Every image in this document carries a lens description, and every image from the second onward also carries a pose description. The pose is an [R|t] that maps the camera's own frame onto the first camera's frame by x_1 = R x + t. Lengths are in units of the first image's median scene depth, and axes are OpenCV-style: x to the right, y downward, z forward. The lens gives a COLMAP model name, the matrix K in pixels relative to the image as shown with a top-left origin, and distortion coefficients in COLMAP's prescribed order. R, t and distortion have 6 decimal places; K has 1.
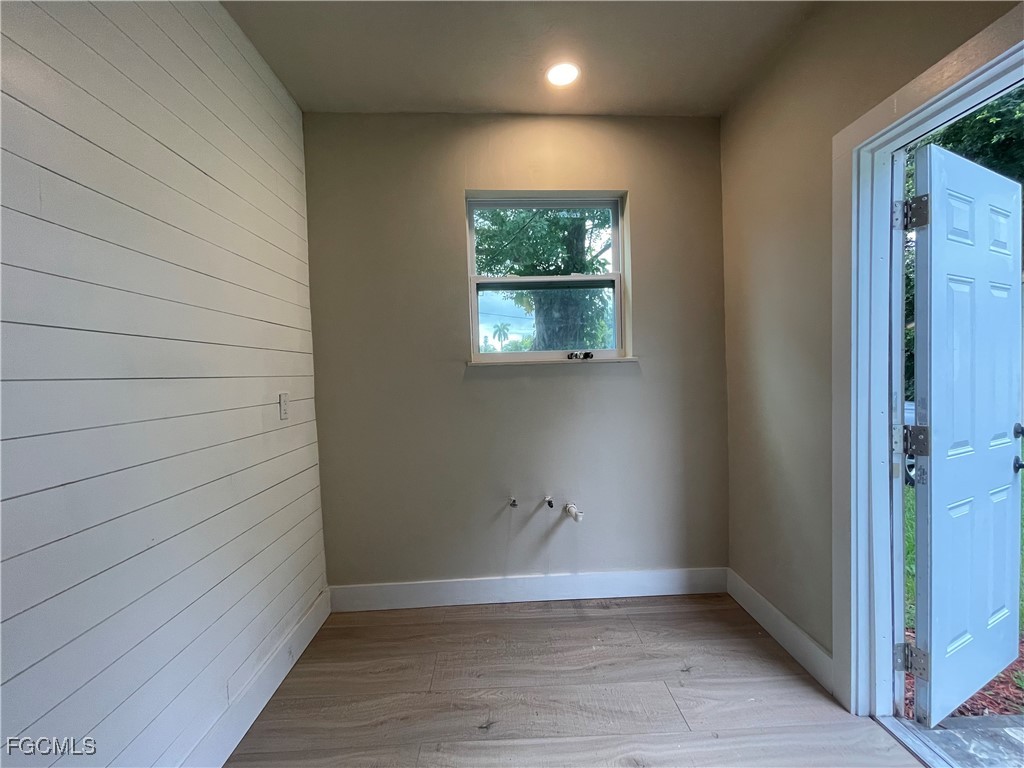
lens RADIAL K [[412.1, 0, 507.5], [0, 412.1, 386.3], [0, 0, 1]] dist [-0.000220, 0.000287]
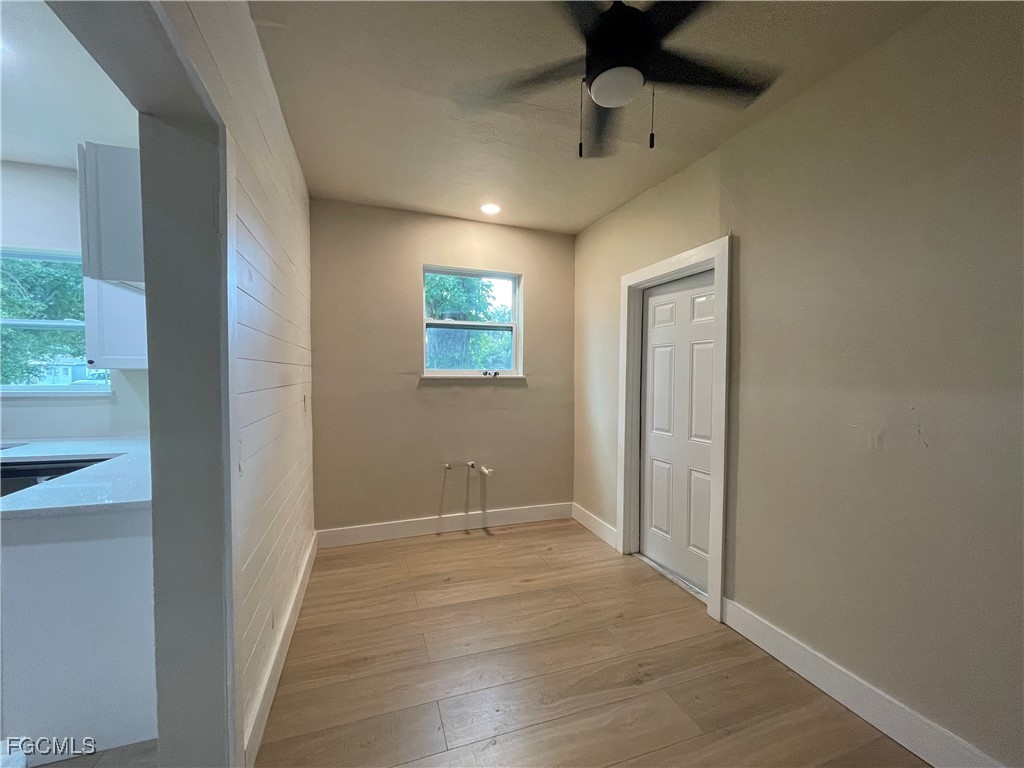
lens RADIAL K [[412.1, 0, 507.5], [0, 412.1, 386.3], [0, 0, 1]] dist [-0.000220, 0.000287]
pose [[0.952919, 0.026902, 0.302030, -0.250929], [-0.026534, 0.999634, -0.005322, -0.019718], [-0.302062, -0.002942, 0.953284, -0.549085]]
